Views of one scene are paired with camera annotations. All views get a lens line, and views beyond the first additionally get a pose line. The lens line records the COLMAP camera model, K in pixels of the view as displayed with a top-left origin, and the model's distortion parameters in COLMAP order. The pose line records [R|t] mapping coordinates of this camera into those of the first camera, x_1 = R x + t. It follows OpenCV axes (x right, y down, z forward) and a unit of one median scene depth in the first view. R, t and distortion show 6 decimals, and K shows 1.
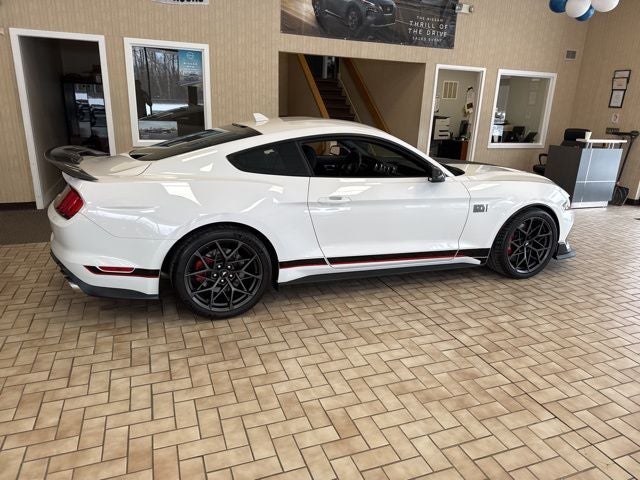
lens RADIAL K [[450.6, 0, 323.4], [0, 450.6, 239.6], [0, 0, 1]] dist [0.051122, -0.063914]
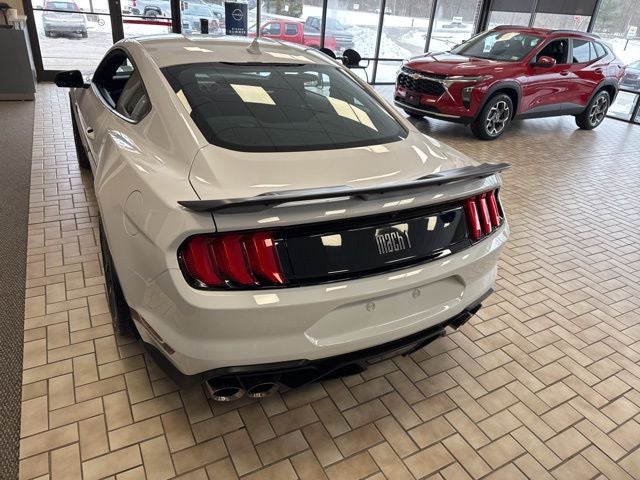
lens RADIAL K [[457.4, 0, 325.6], [0, 457.4, 241.5], [0, 0, 1]] dist [-0.004903, -0.003024]
pose [[-0.131703, -0.496781, 0.857825, -0.975523], [0.203270, 0.833440, 0.513868, -0.388454], [-0.970224, 0.242048, -0.008786, 1.061854]]
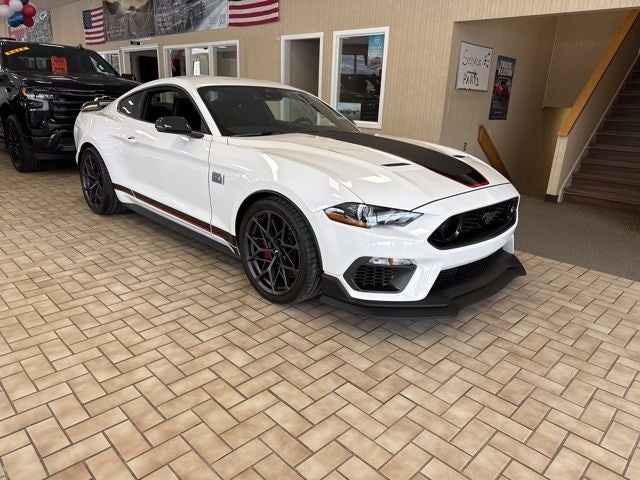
lens RADIAL K [[450.6, 0, 323.4], [0, 450.6, 239.6], [0, 0, 1]] dist [0.051122, -0.063914]
pose [[0.412463, 0.253927, -0.874869, 1.236432], [-0.286119, 0.947878, 0.140225, -0.140912], [0.864876, 0.192479, 0.463618, 0.882177]]
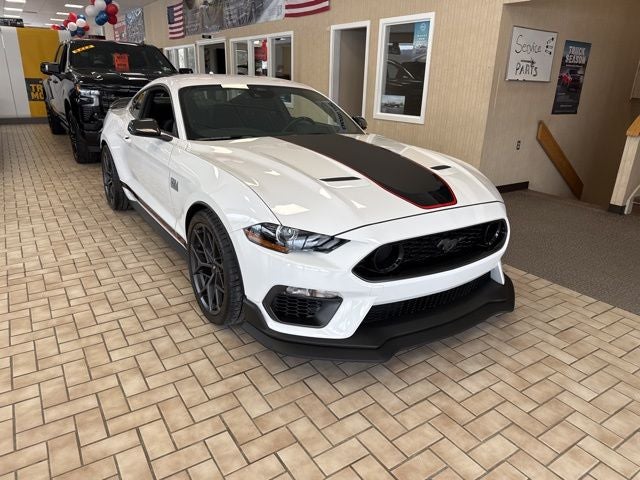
lens RADIAL K [[452.3, 0, 322.6], [0, 452.3, 238.5], [0, 0, 1]] dist [0.032256, -0.043389]
pose [[0.219630, 0.291763, -0.930933, 1.229155], [-0.300152, 0.928156, 0.220079, -0.245229], [0.928263, 0.231085, 0.291424, 1.116072]]
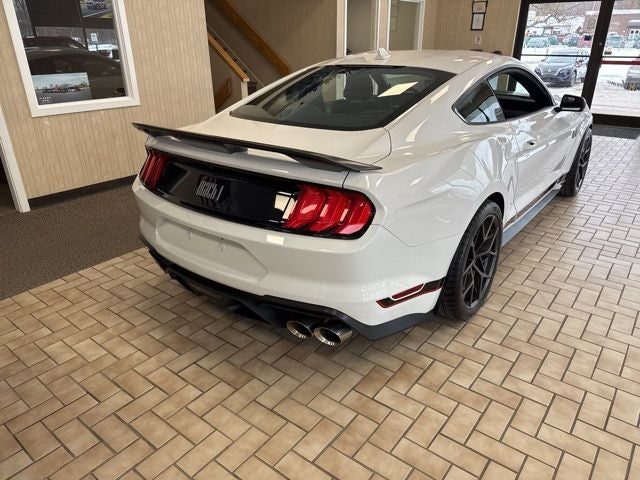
lens RADIAL K [[454.0, 0, 320.0], [0, 454.0, 240.0], [0, 0, 1]] dist [0.053964, -0.075042]
pose [[0.861412, -0.240446, 0.447387, -0.715128], [0.181254, 0.968375, 0.171458, -0.128797], [-0.474464, -0.066606, 0.877751, 0.383872]]
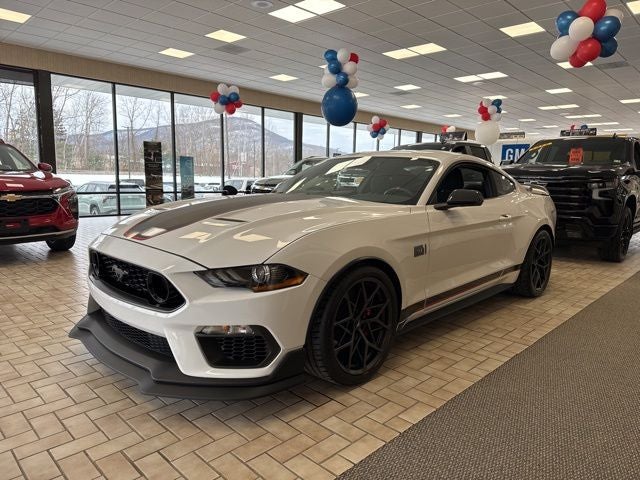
lens RADIAL K [[449.6, 0, 323.7], [0, 449.6, 234.1], [0, 0, 1]] dist [0.046072, -0.055036]
pose [[-0.904701, -0.003616, -0.426031, 0.681213], [-0.176947, 0.912830, 0.368010, -0.508886], [0.387564, 0.408324, -0.826478, 2.135825]]
